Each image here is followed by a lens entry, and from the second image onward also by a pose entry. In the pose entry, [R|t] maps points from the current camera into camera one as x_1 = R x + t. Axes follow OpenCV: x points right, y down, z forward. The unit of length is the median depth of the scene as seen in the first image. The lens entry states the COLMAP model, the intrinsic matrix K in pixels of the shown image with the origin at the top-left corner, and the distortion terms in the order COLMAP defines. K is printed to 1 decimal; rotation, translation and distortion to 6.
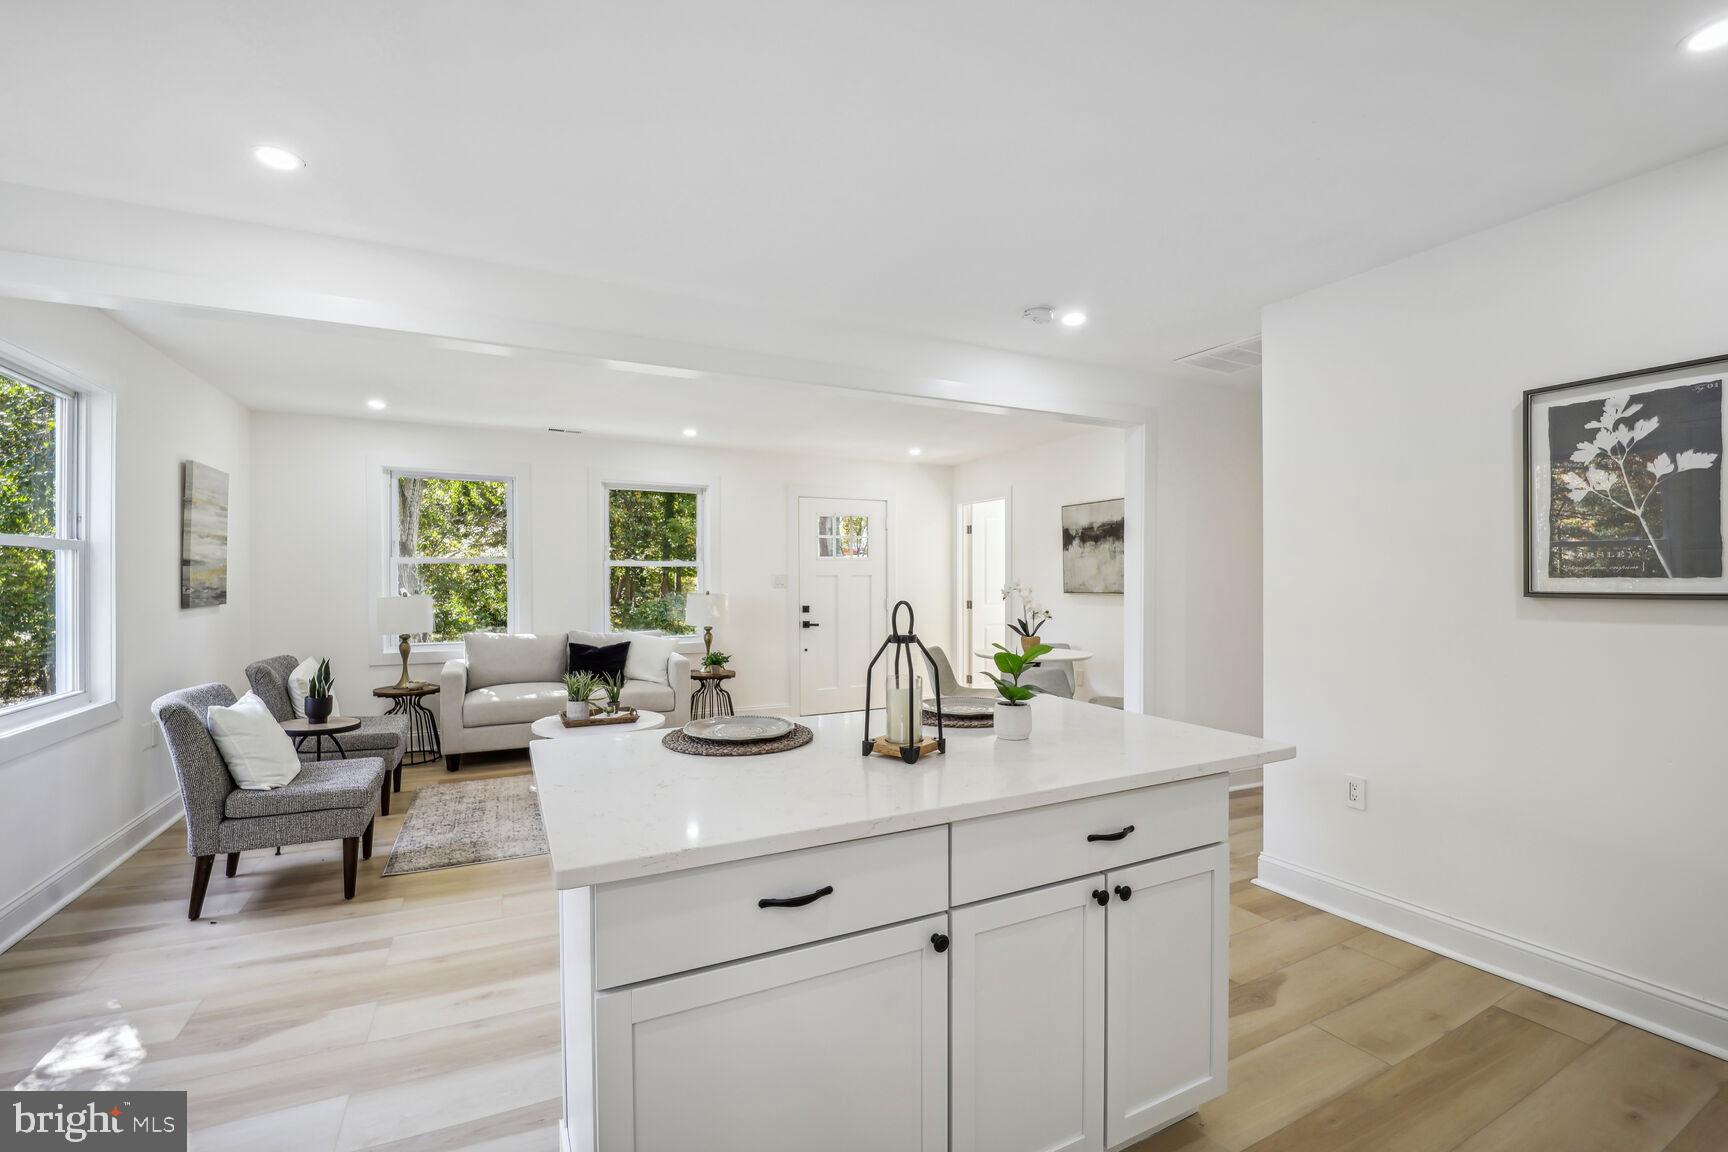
lens RADIAL K [[720.5, 0, 866.1], [0, 720.5, 585.5], [0, 0, 1]] dist [-0.020380, -0.000156]
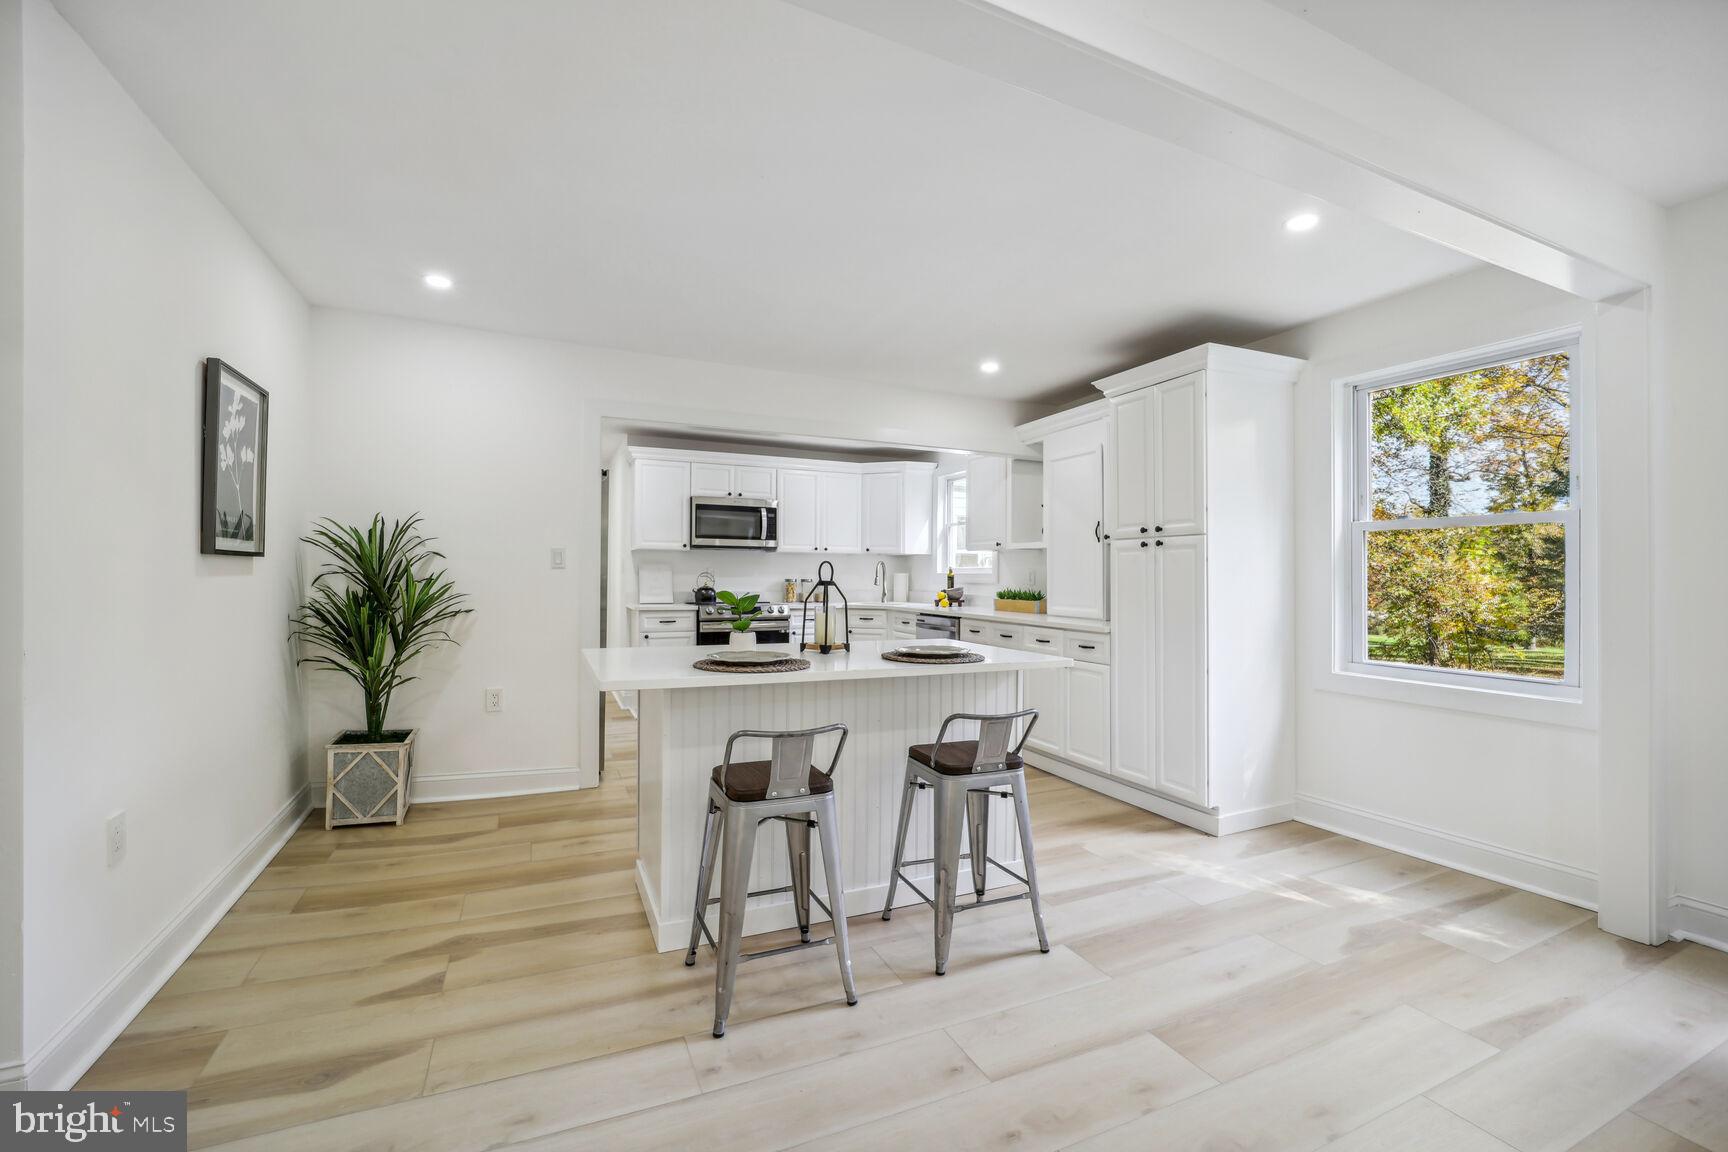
lens RADIAL K [[727.7, 0, 863.7], [0, 727.7, 563.1], [0, 0, 1]] dist [-0.011136, 0.000122]
pose [[-0.999339, -0.007332, 0.035603, -0.037096], [-0.007722, 0.999912, -0.010805, 0.016816], [-0.035521, -0.011073, -0.999308, 1.054834]]
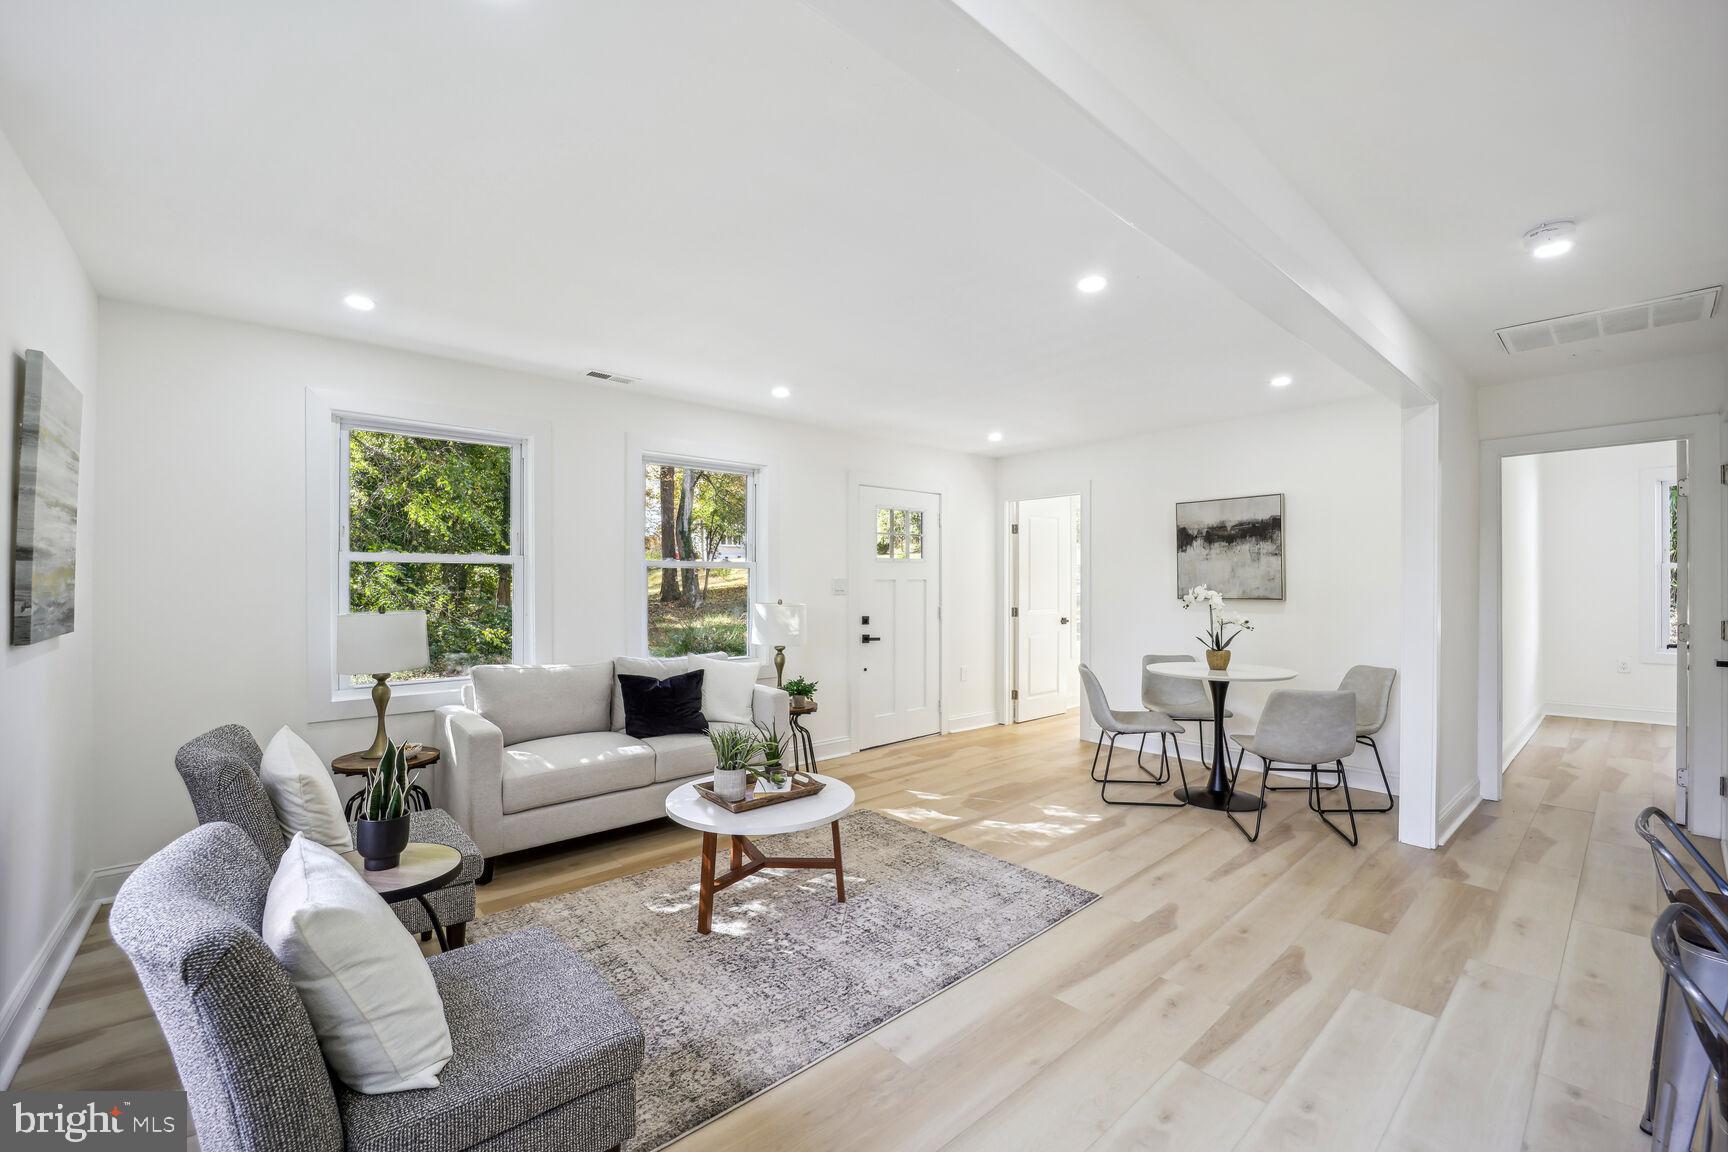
lens RADIAL K [[698.8, 0, 856.5], [0, 698.8, 582.6], [0, 0, 1]] dist [-0.019454, -0.000043]
pose [[0.969405, -0.001312, 0.245464, -0.462060], [0.003830, 0.999945, -0.009782, -0.004507], [-0.245438, 0.010423, 0.969356, 0.354393]]
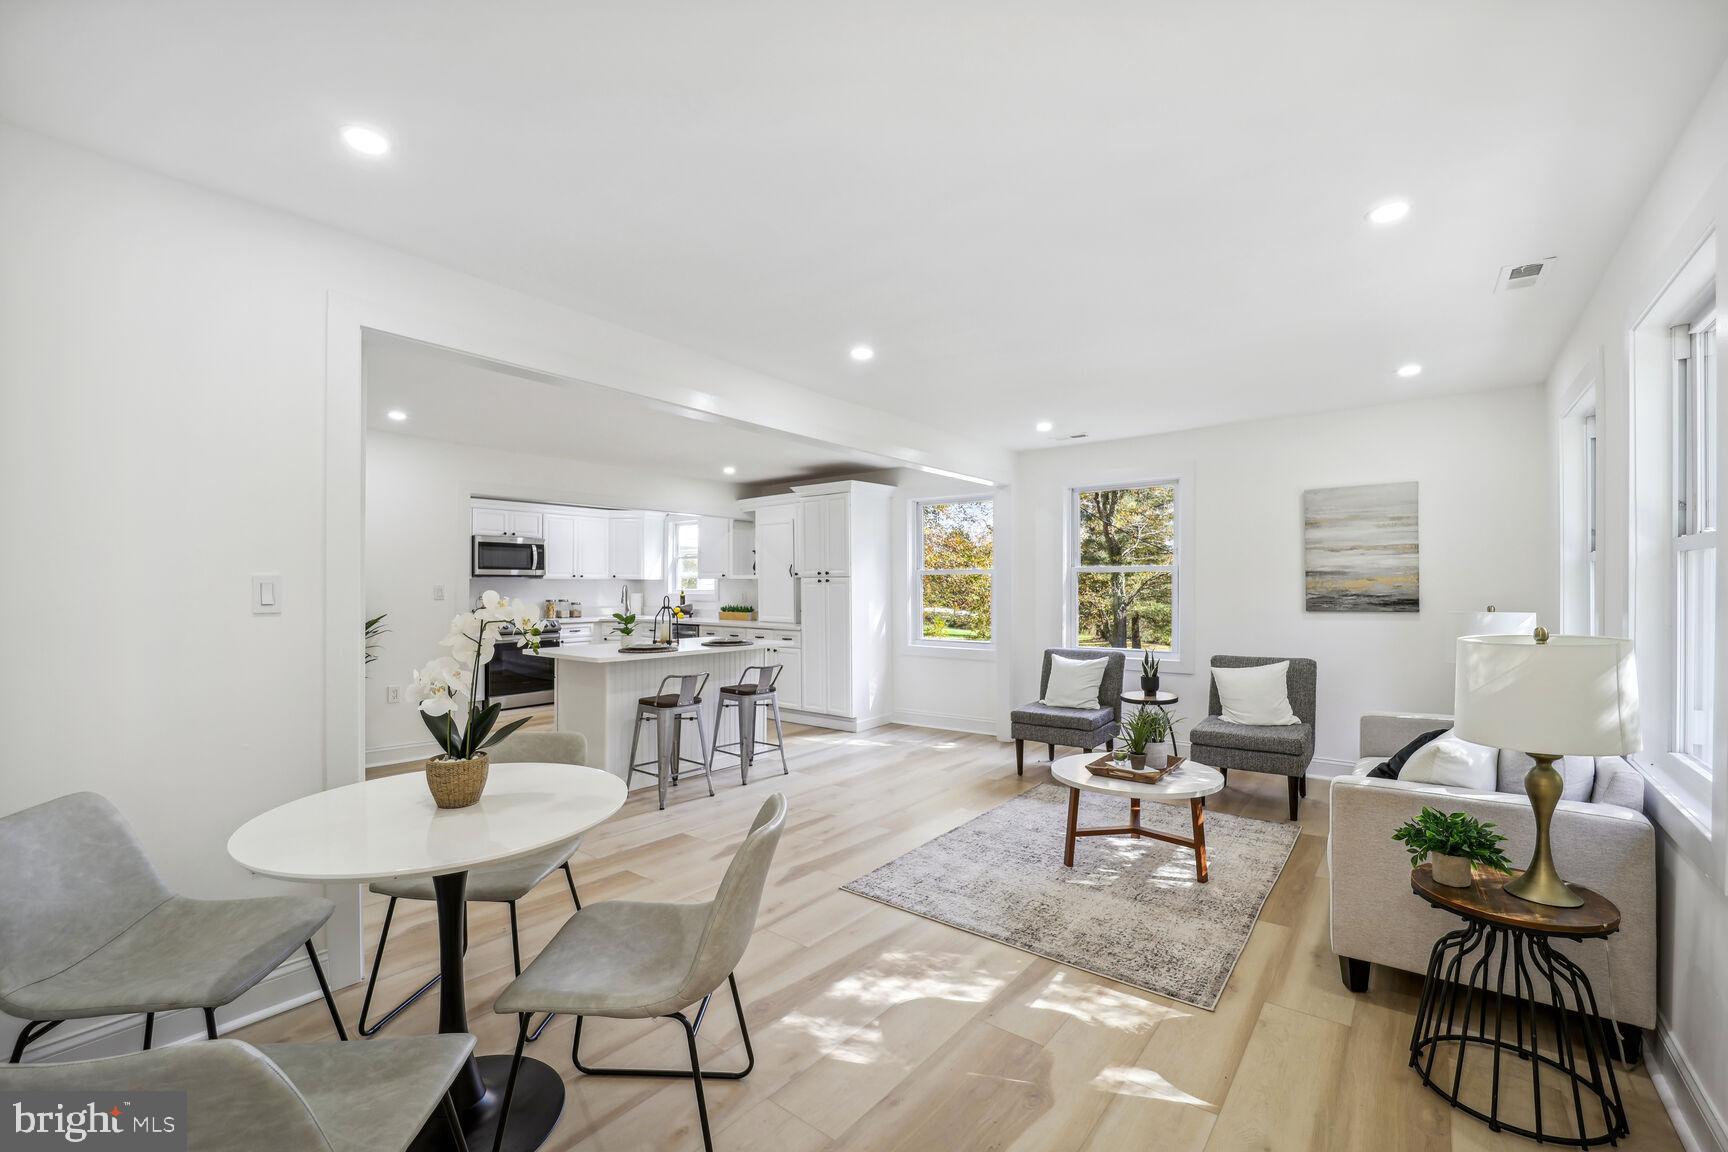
lens RADIAL K [[720.5, 0, 866.1], [0, 720.5, 585.5], [0, 0, 1]] dist [-0.020380, -0.000156]
pose [[-0.906849, 0.002389, -0.421448, 0.227110], [-0.000544, 0.999976, 0.006838, -0.017782], [0.421454, 0.006430, -0.906827, 1.640515]]
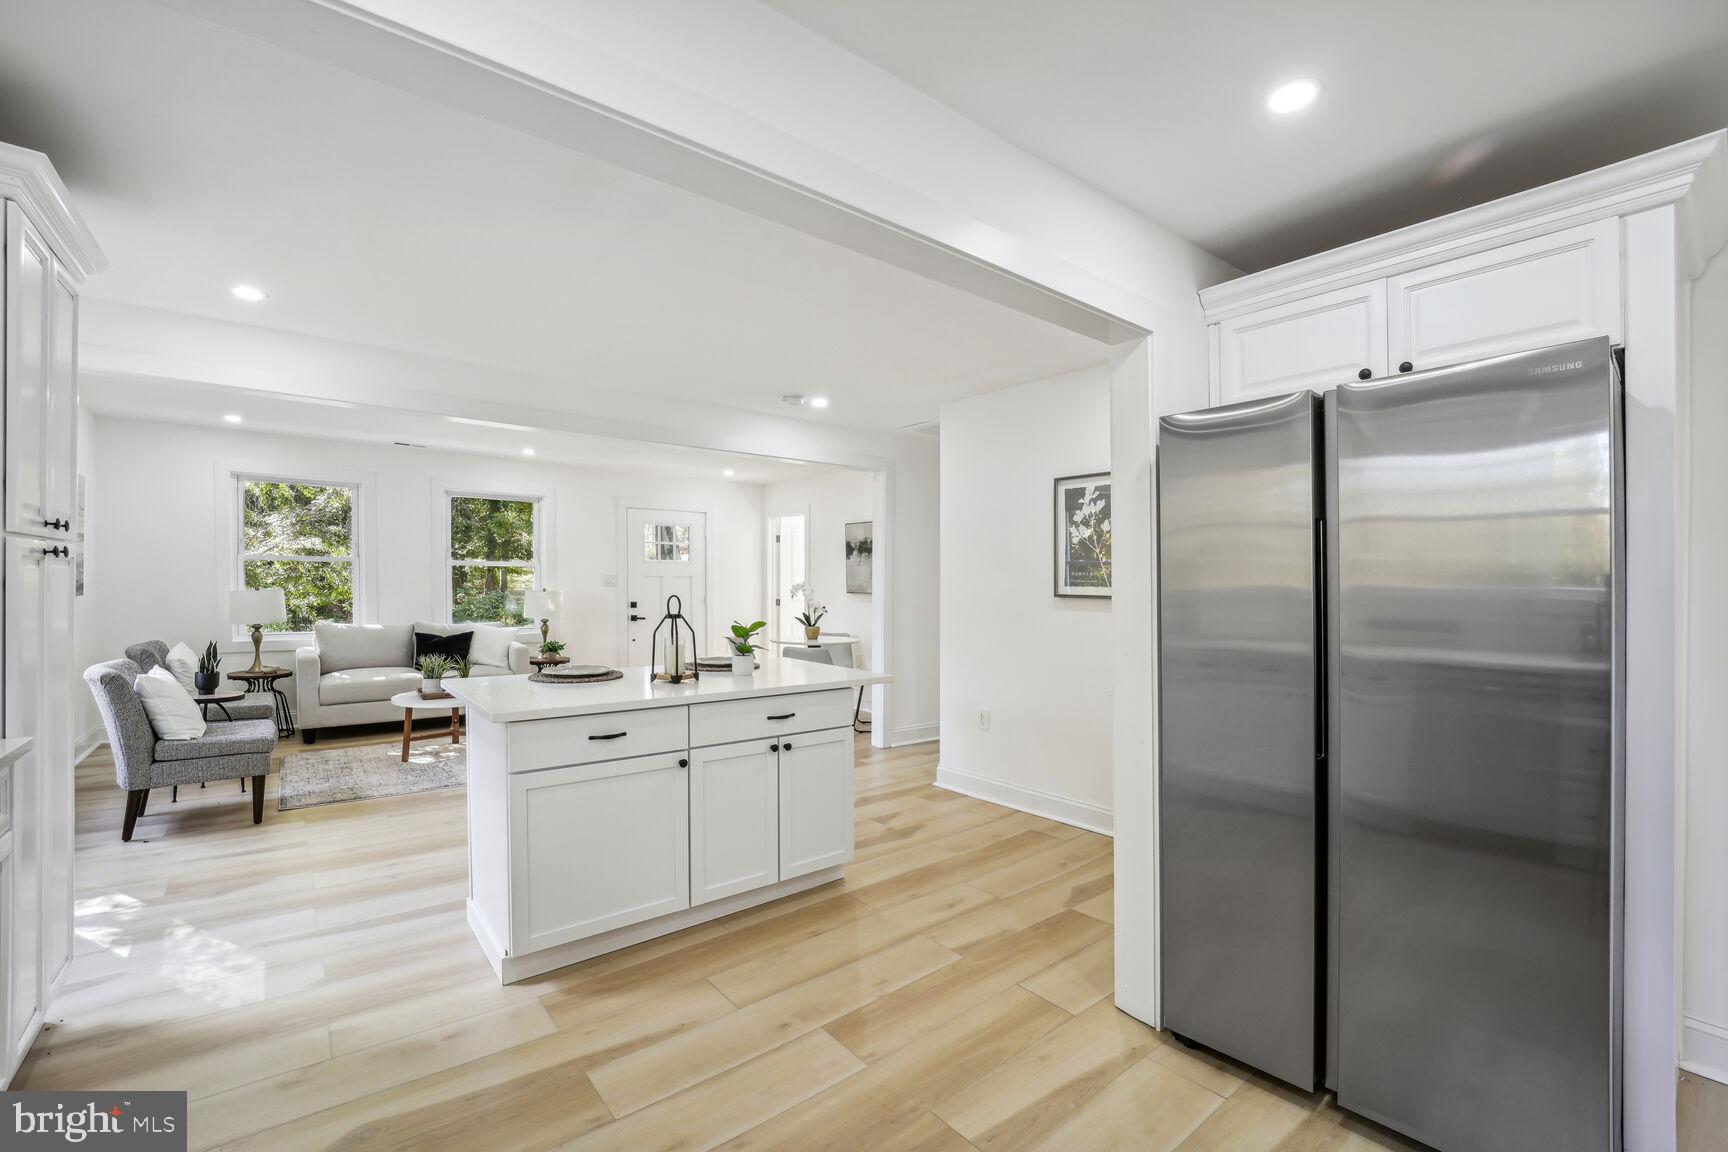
lens RADIAL K [[716.0, 0, 859.3], [0, 716.0, 610.6], [0, 0, 1]] dist [-0.020308, 0.000084]
pose [[0.977847, 0.005086, 0.209257, 0.049773], [-0.012419, 0.999353, 0.033744, -0.001894], [-0.208950, -0.035595, 0.977278, -0.320415]]
